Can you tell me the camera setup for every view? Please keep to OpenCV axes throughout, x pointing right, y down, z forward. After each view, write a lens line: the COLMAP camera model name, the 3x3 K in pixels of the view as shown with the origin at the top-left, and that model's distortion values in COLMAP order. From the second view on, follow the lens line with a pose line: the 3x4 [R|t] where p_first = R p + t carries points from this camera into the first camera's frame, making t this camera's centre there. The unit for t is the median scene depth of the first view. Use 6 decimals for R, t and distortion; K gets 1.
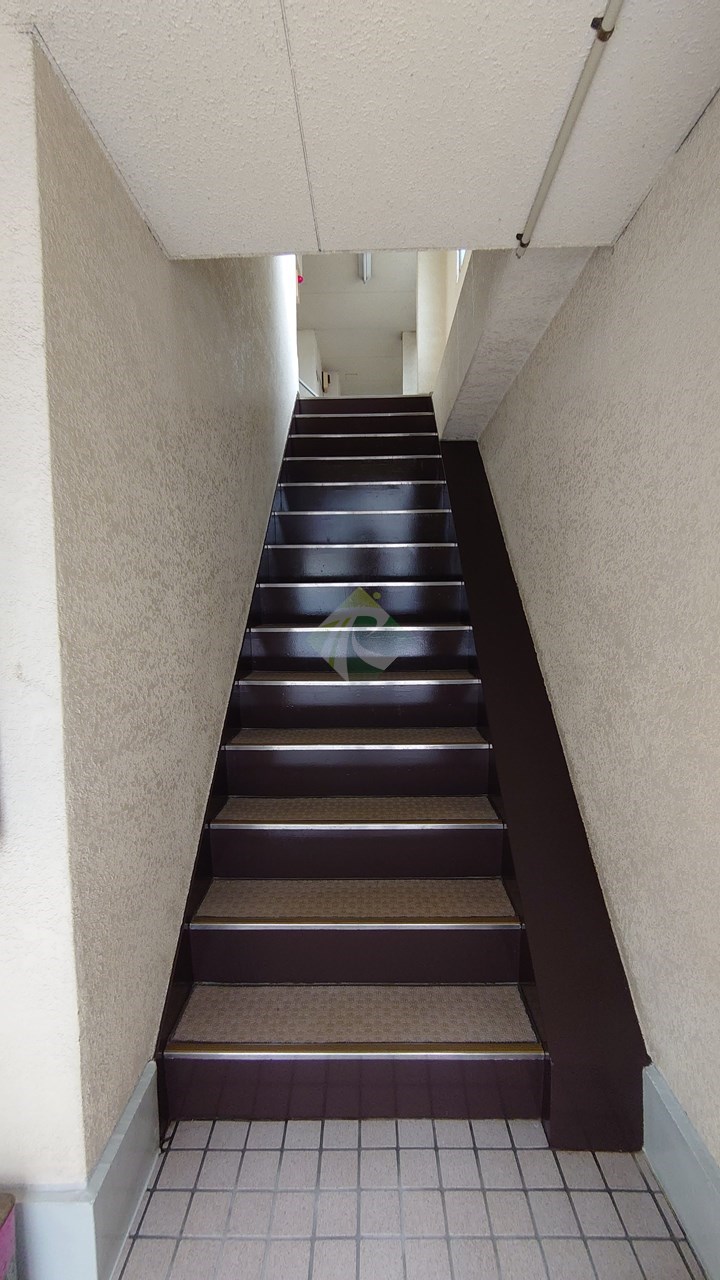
lens RADIAL K [[541.6, 0, 360.3], [0, 541.6, 641.2], [0, 0, 1]] dist [0.000561, -0.001203]
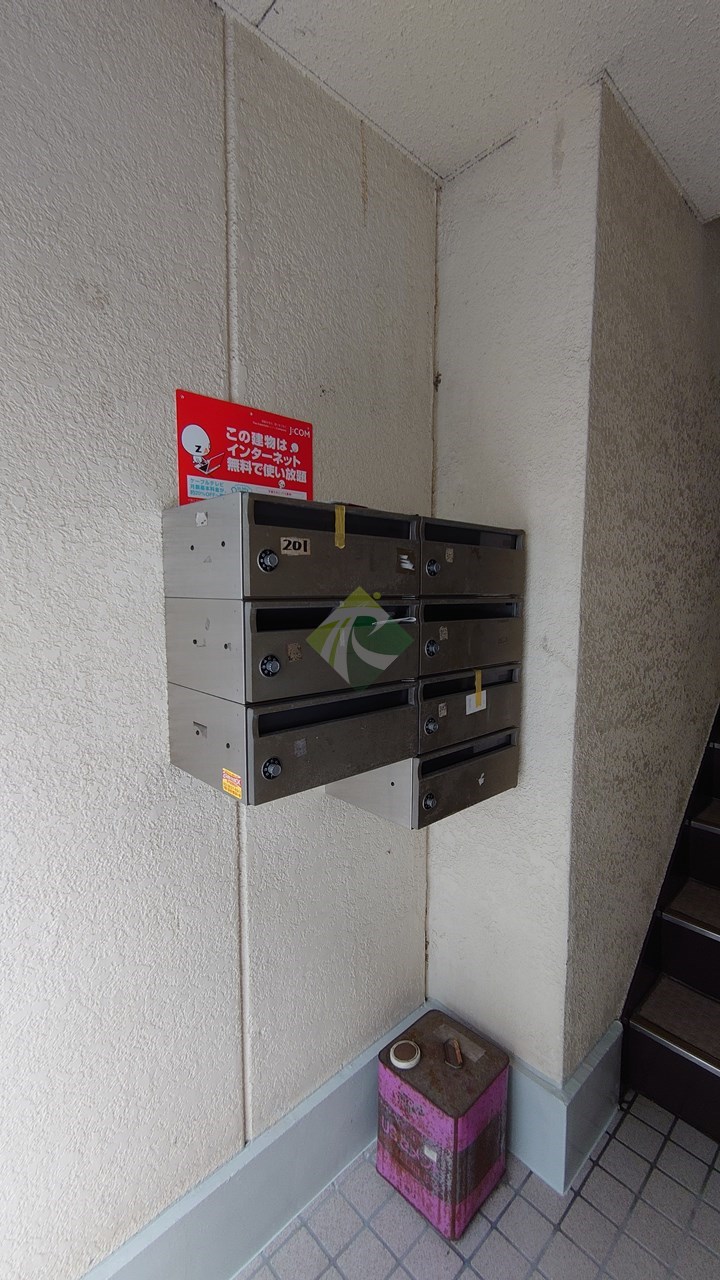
lens RADIAL K [[541.6, 0, 361.2], [0, 541.6, 640.5], [0, 0, 1]] dist [0.000561, -0.001203]
pose [[0.699760, 0.079679, -0.709921, -0.050190], [-0.056977, 0.996820, 0.055717, 0.004984], [0.712102, 0.001461, 0.702074, -0.111429]]
